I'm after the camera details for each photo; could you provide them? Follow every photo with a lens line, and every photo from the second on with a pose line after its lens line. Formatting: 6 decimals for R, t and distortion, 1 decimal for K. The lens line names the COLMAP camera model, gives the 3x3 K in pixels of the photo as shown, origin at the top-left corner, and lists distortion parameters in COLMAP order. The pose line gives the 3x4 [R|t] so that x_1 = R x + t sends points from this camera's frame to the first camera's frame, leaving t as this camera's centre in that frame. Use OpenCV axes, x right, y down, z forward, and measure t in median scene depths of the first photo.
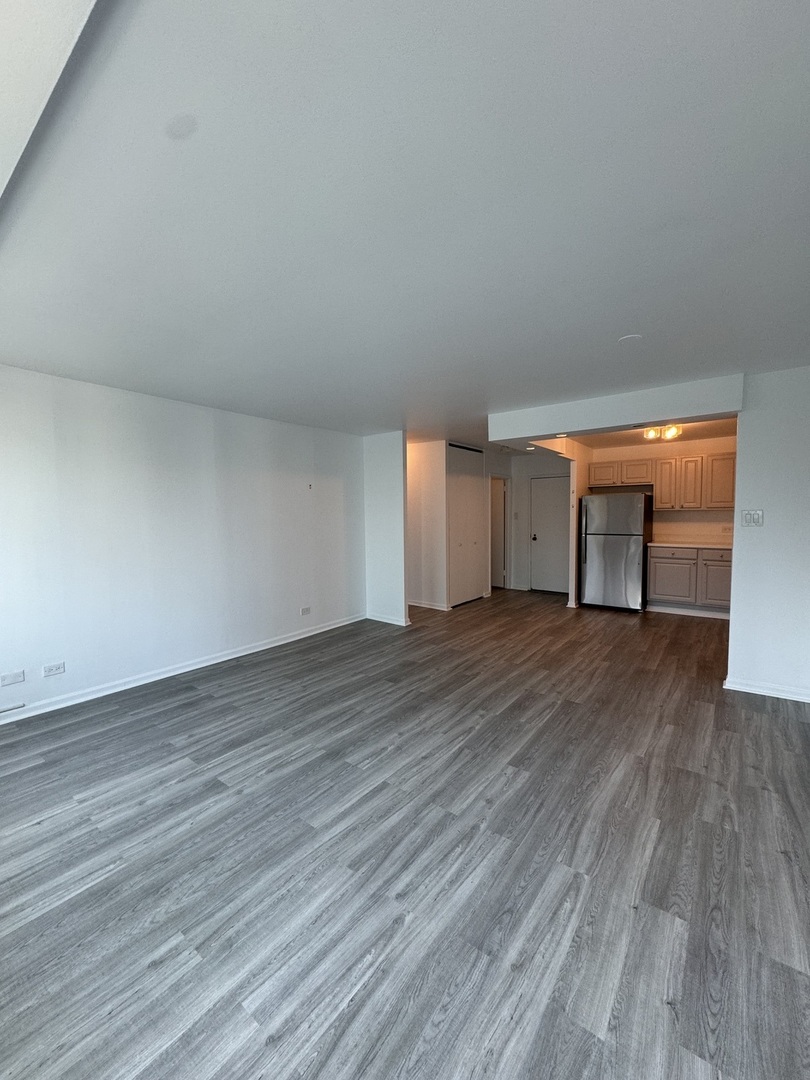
lens RADIAL K [[430.9, 0, 405.0], [0, 430.9, 540.0], [0, 0, 1]] dist [0.000441, 0.000340]
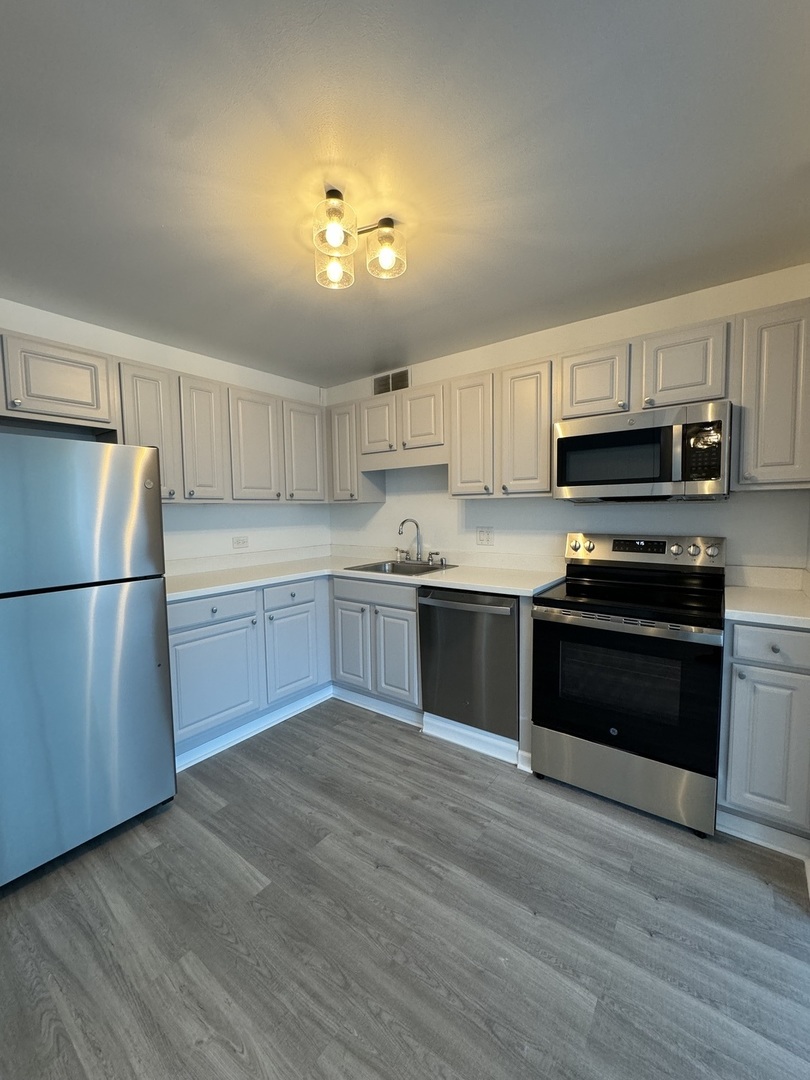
lens RADIAL K [[430.9, 0, 405.0], [0, 430.9, 540.0], [0, 0, 1]] dist [0.000441, 0.000340]
pose [[-0.018104, -0.071164, 0.997300, 0.246653], [0.065122, 0.995262, 0.072201, -0.057694], [-0.997713, 0.066253, -0.013384, 0.919585]]
